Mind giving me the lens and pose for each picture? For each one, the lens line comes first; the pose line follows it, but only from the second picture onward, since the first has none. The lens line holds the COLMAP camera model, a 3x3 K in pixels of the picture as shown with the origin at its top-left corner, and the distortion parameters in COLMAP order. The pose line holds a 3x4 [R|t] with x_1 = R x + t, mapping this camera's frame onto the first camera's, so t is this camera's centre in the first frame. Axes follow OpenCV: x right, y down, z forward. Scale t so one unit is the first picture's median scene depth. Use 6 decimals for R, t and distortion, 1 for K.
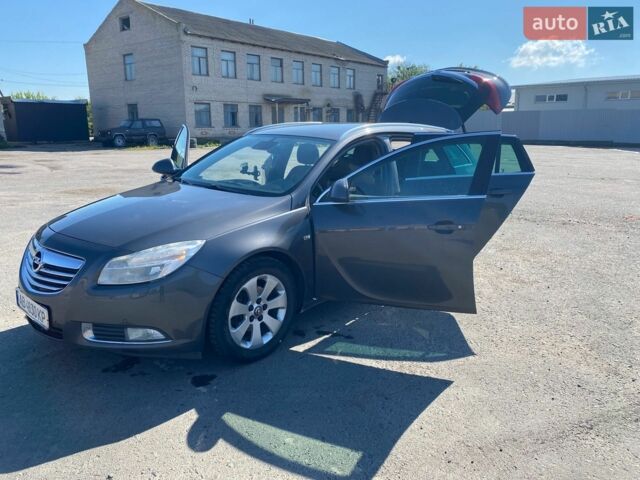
lens RADIAL K [[507.3, 0, 319.3], [0, 507.3, 235.5], [0, 0, 1]] dist [0.051261, -0.046366]
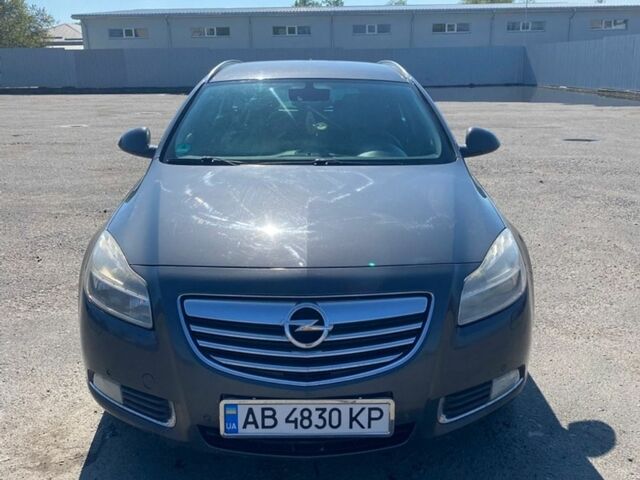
lens RADIAL K [[665.8, 0, 319.3], [0, 665.8, 243.5], [0, 0, 1]] dist [0.066783, 0.000000]
pose [[0.715057, -0.205059, 0.668314, -0.125136], [0.178971, 0.977848, 0.108546, -0.013301], [-0.675768, 0.041992, 0.735917, 0.063094]]
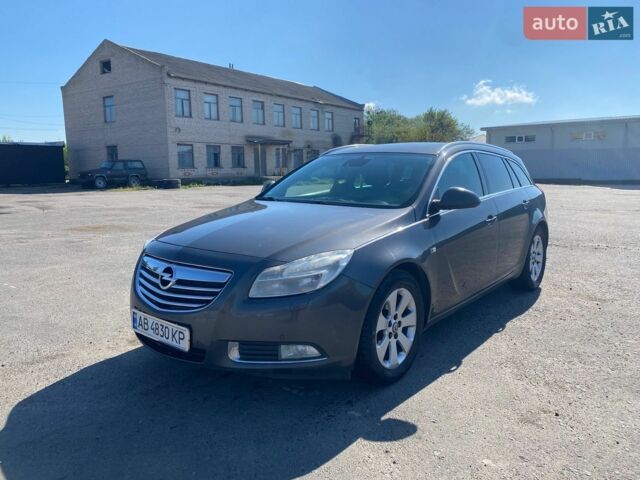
lens RADIAL K [[507.3, 0, 321.6], [0, 507.3, 236.1], [0, 0, 1]] dist [0.051261, -0.046366]
pose [[0.997050, -0.018216, 0.074559, -0.043741], [0.024391, 0.996271, -0.082758, 0.007528], [-0.072773, 0.084332, 0.993777, 0.009138]]
